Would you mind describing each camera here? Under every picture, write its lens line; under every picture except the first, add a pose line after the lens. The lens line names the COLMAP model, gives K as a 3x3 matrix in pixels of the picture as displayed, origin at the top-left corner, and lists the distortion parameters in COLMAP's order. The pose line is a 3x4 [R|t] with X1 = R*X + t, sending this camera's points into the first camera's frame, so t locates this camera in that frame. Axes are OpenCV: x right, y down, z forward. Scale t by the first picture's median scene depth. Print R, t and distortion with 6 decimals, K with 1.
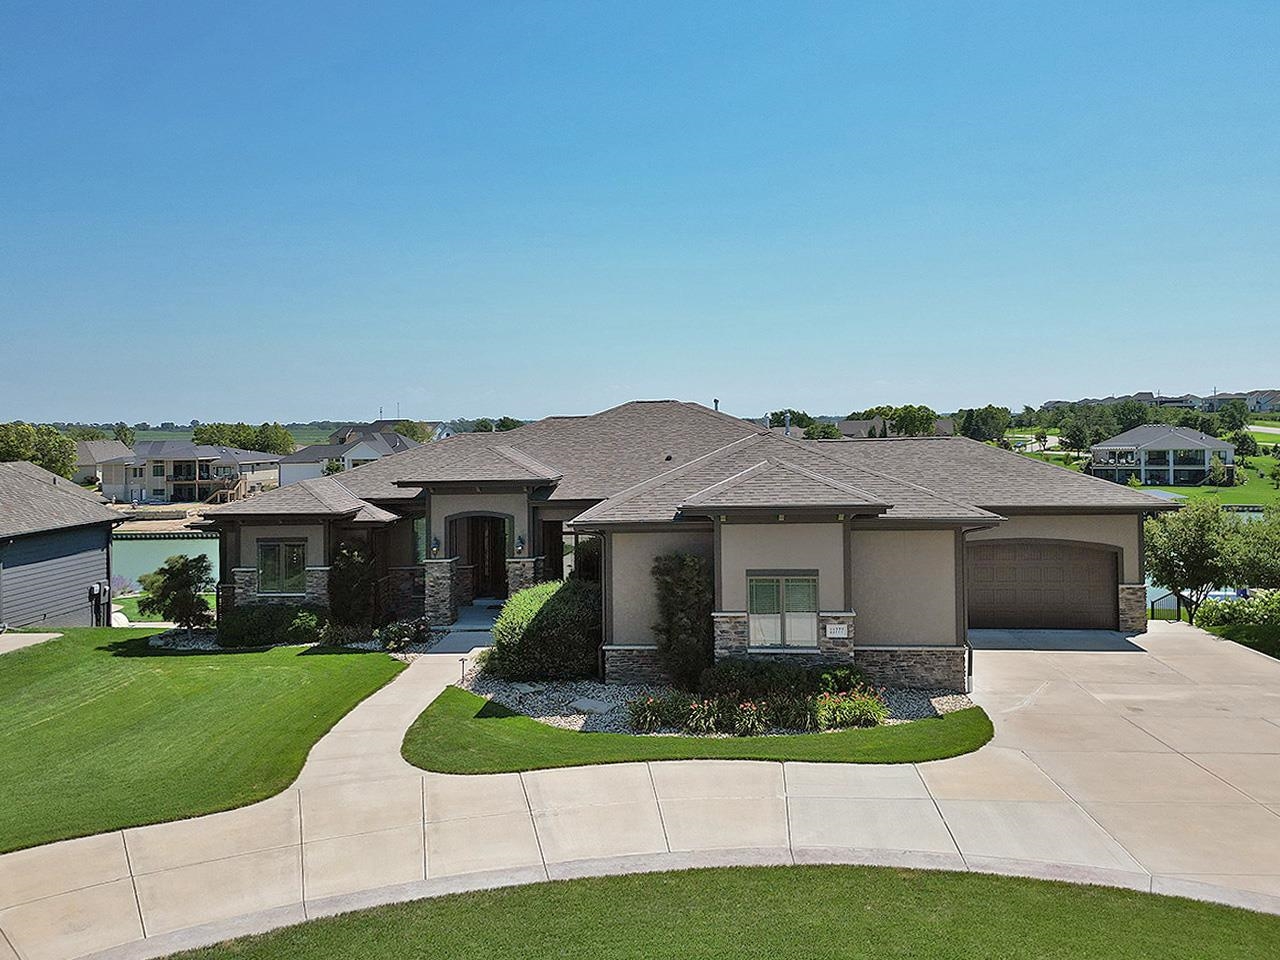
lens RADIAL K [[909.2, 0, 611.5], [0, 909.2, 448.9], [0, 0, 1]] dist [0.059136, -0.051214]
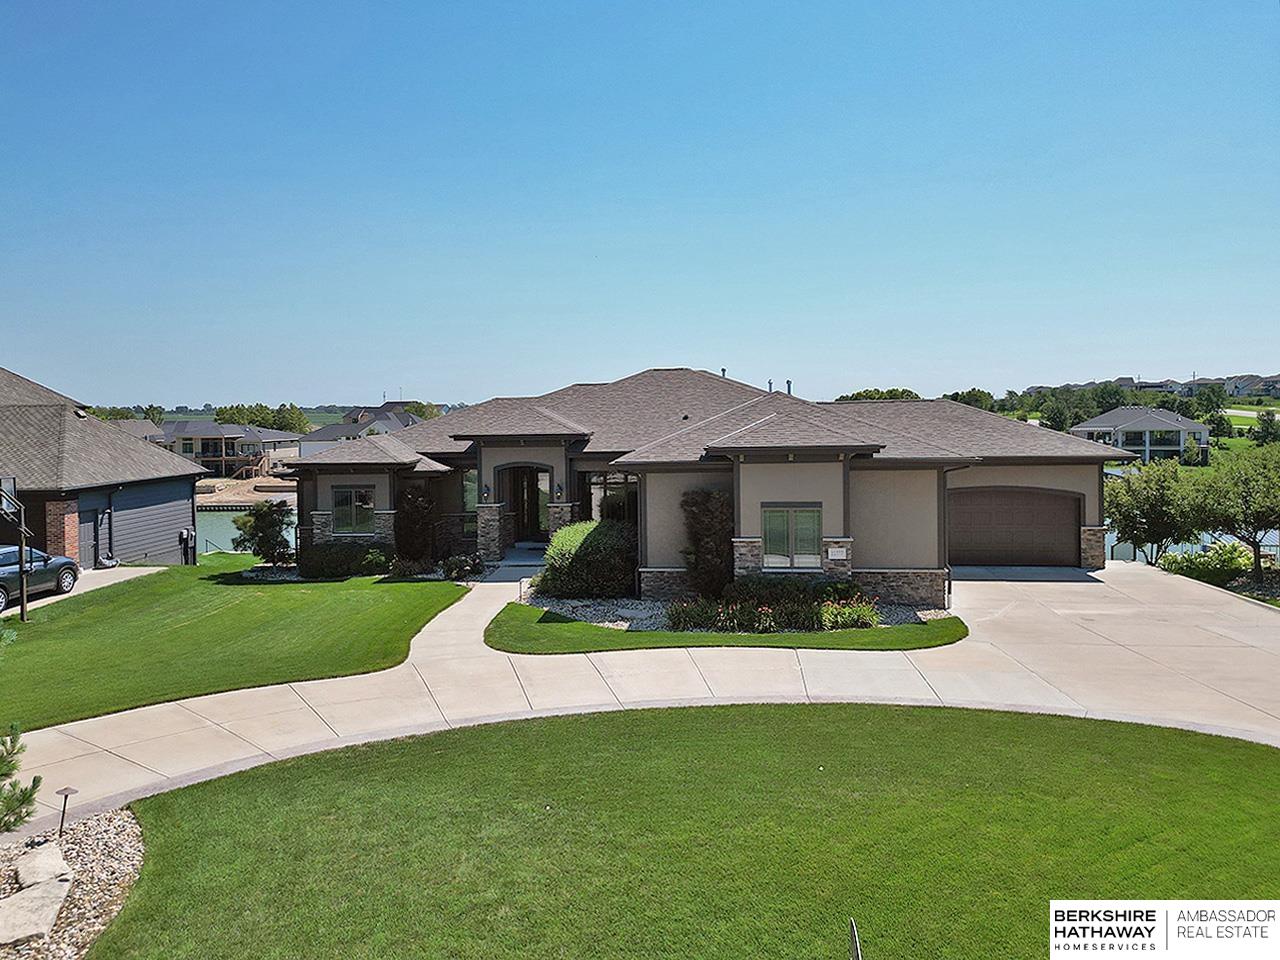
lens RADIAL K [[909.2, 0, 610.6], [0, 909.2, 472.4], [0, 0, 1]] dist [0.059136, -0.051214]
pose [[0.999865, -0.008052, 0.014316, -0.055948], [0.007534, 0.999326, 0.035918, 0.044442], [-0.014595, -0.035806, 0.999252, -0.152628]]
